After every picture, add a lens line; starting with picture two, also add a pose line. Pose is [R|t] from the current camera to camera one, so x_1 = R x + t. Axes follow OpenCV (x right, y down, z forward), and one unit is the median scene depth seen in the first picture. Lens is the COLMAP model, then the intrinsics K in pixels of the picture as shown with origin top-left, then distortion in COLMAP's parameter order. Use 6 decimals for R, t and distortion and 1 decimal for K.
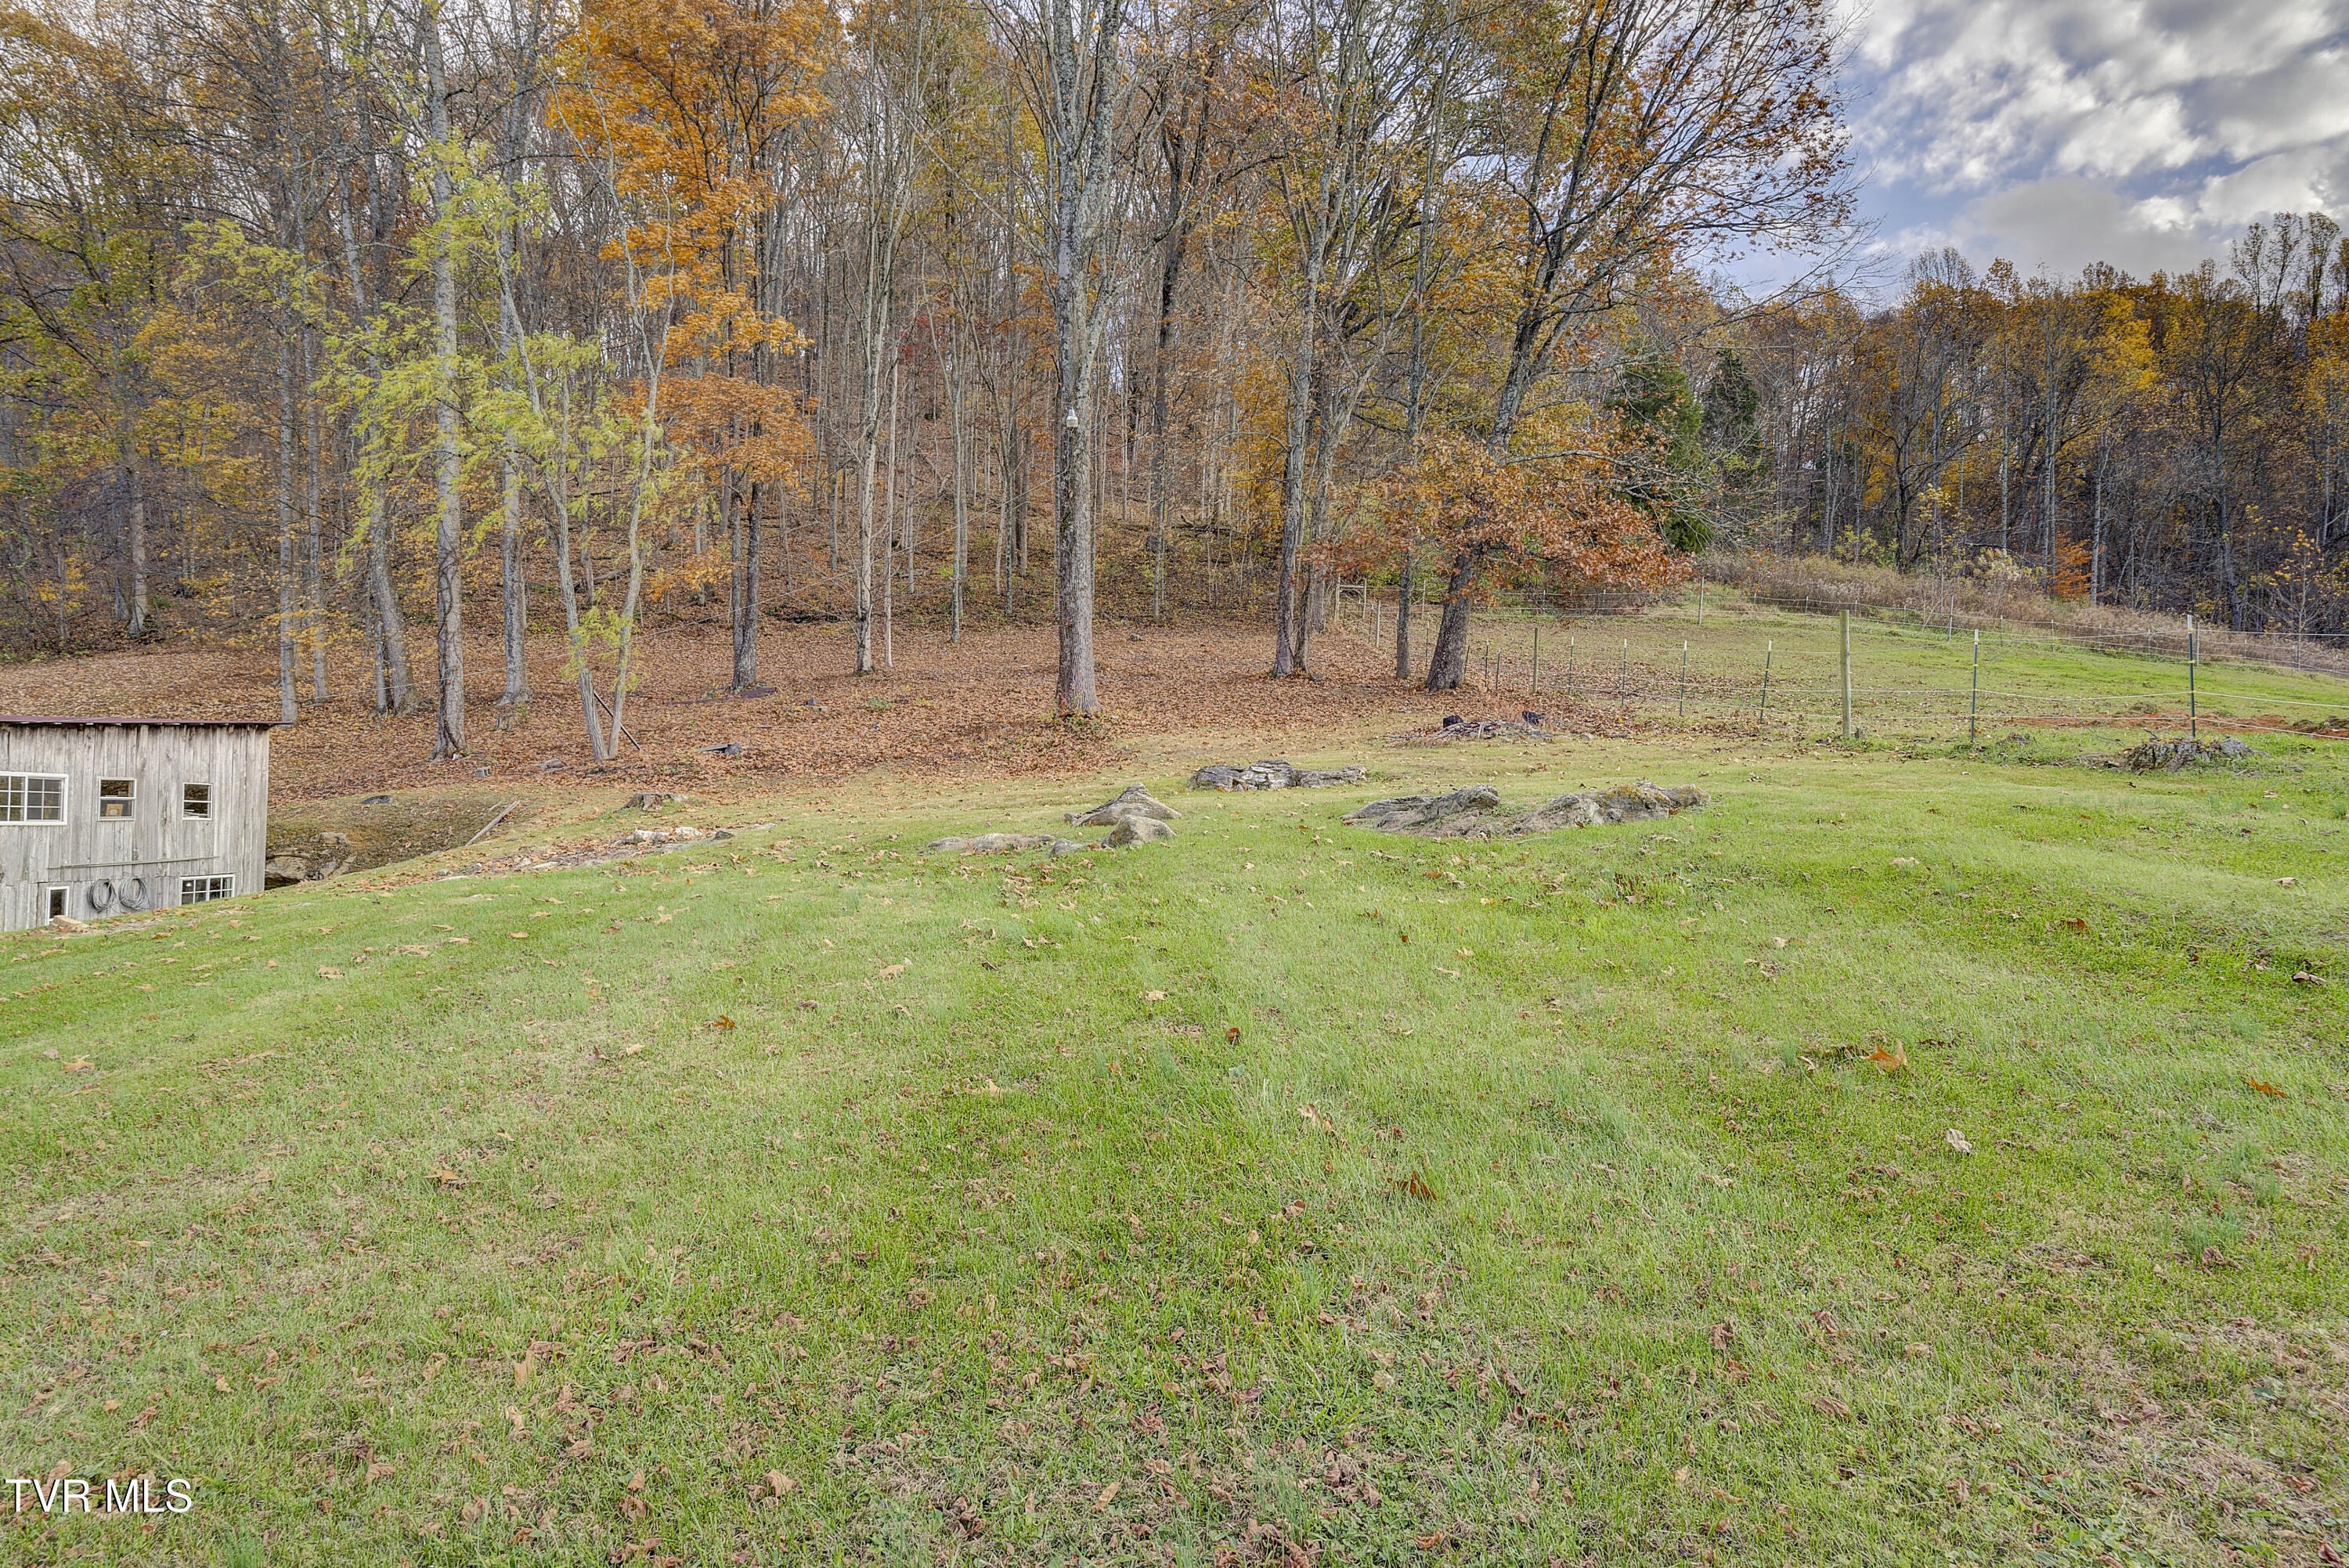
lens RADIAL K [[1305.7, 0, 1174.2], [0, 1305.7, 839.5], [0, 0, 1]] dist [-0.002988, -0.000554]
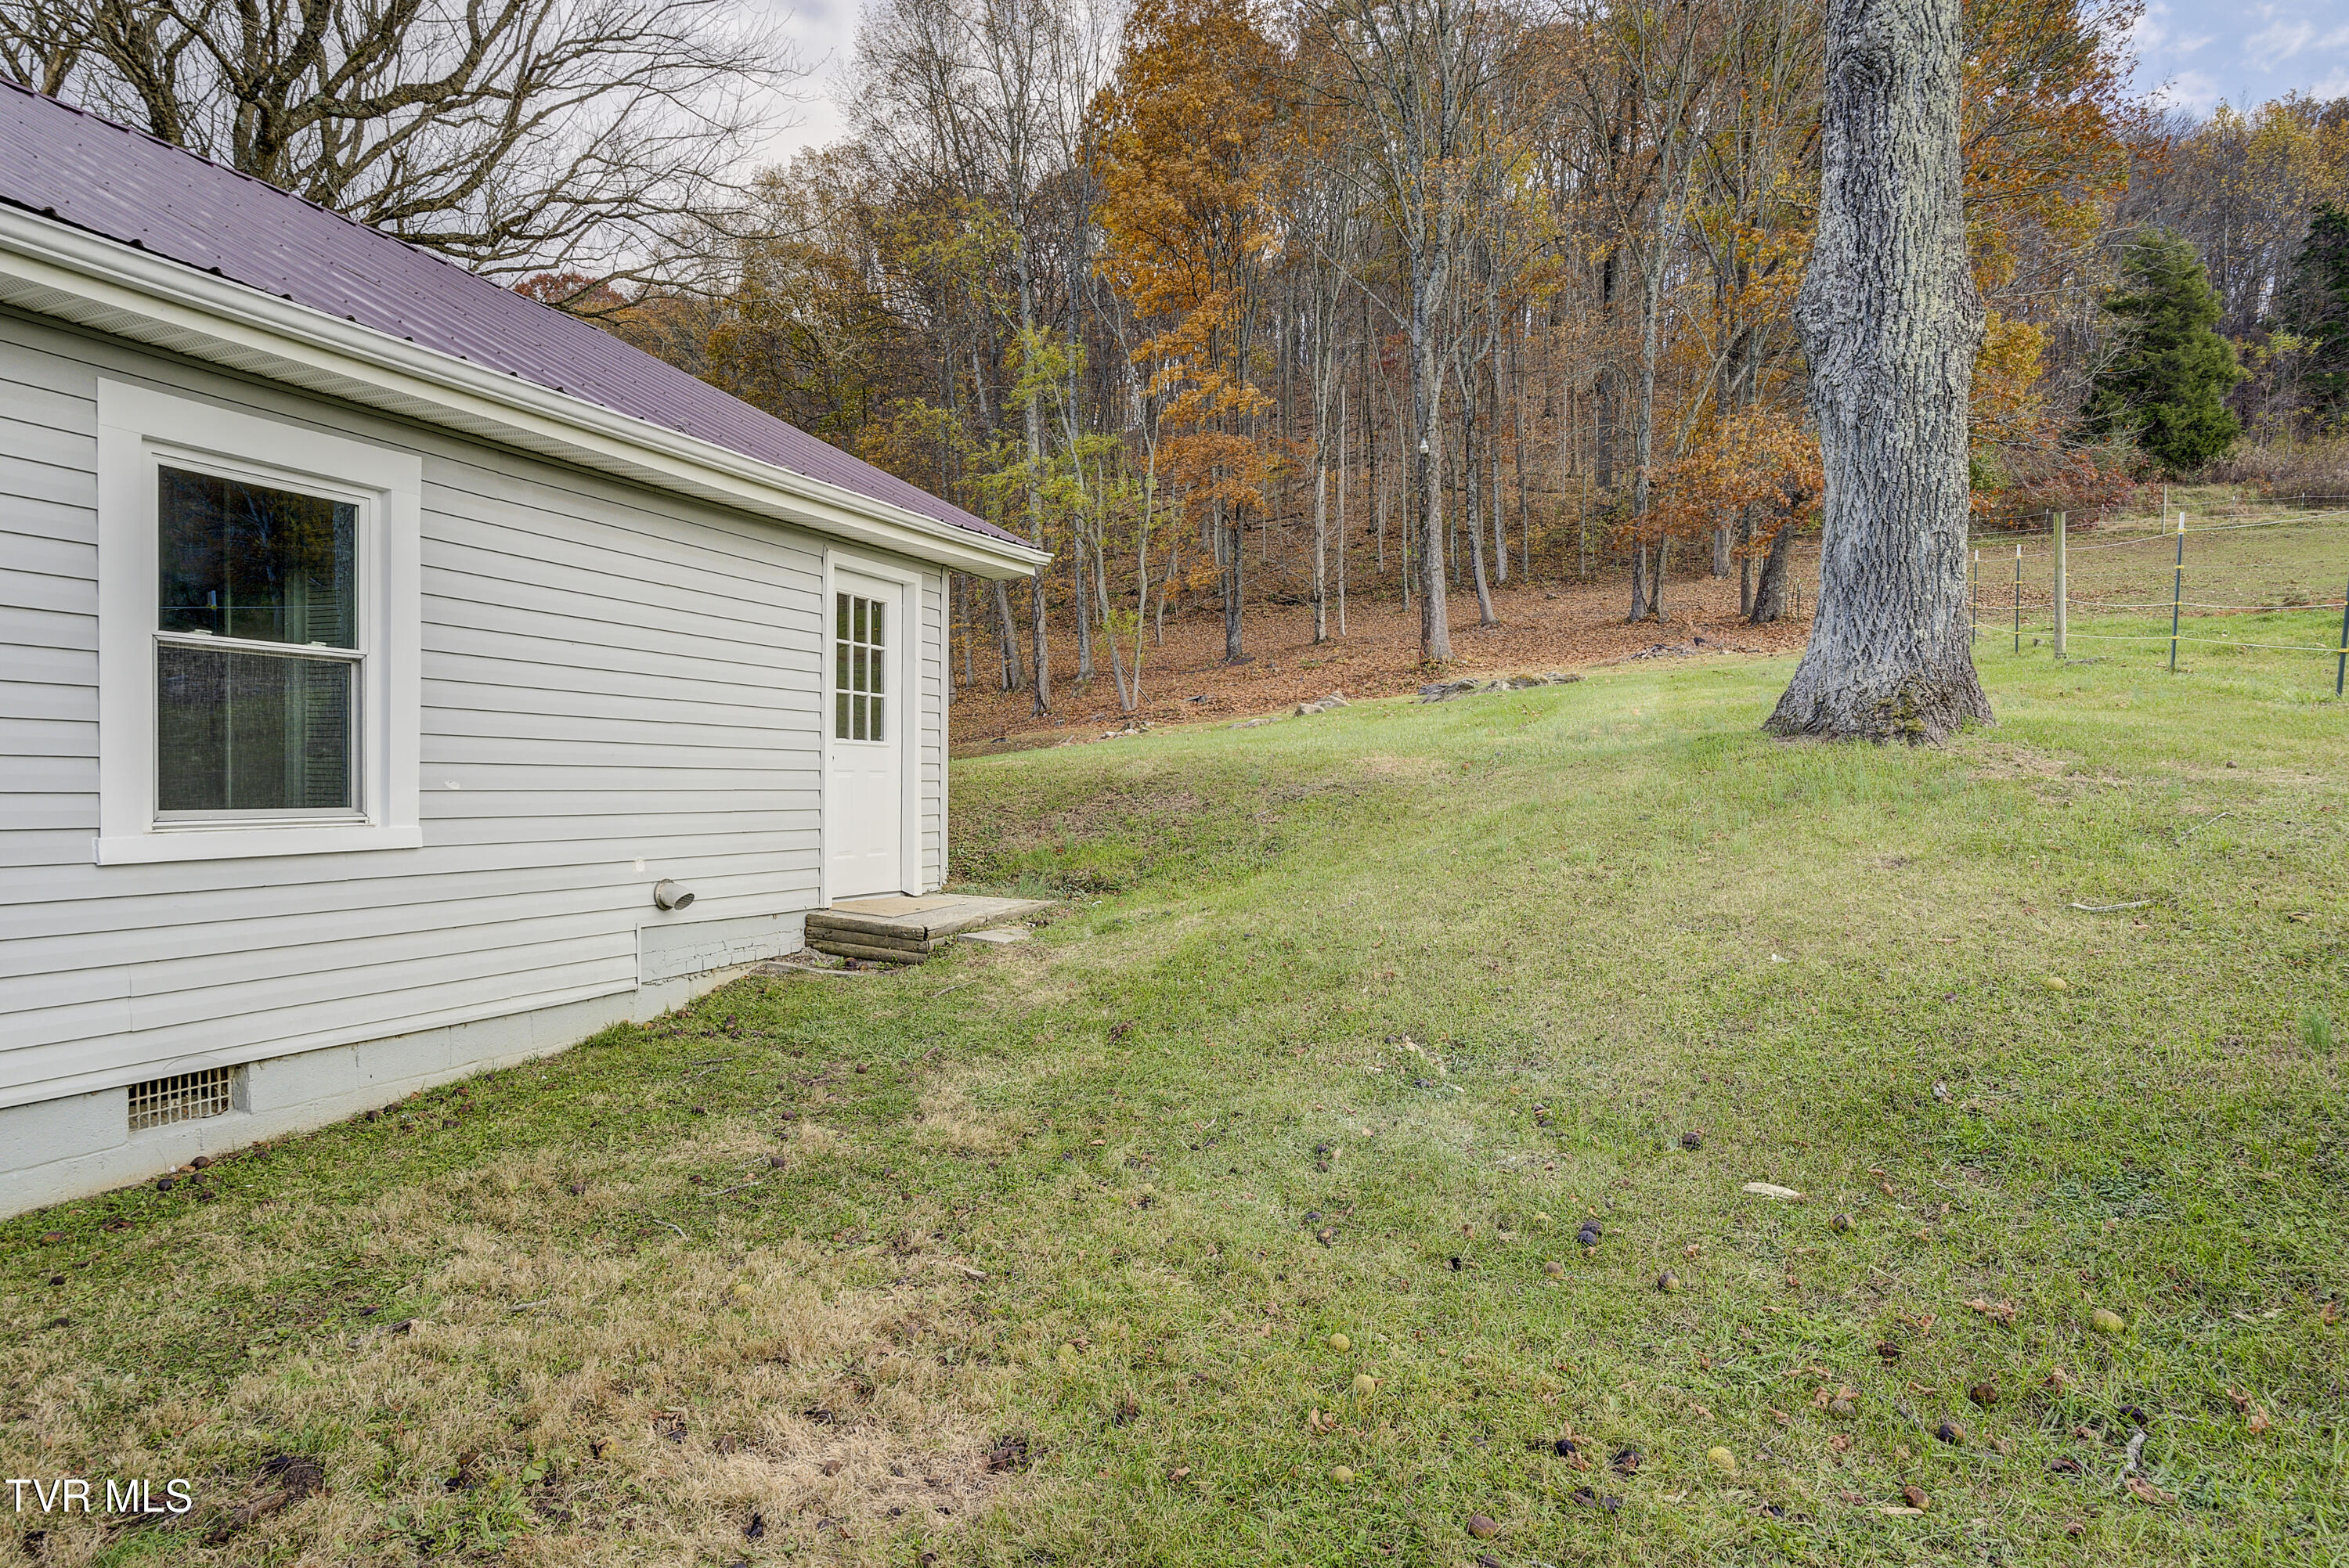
lens RADIAL K [[1305.7, 0, 1174.2], [0, 1305.7, 839.5], [0, 0, 1]] dist [-0.002988, -0.000554]
pose [[0.909196, -0.004156, -0.416348, 0.198929], [0.014321, 0.999671, 0.021294, 0.046516], [0.416122, -0.025324, 0.908956, -0.293144]]
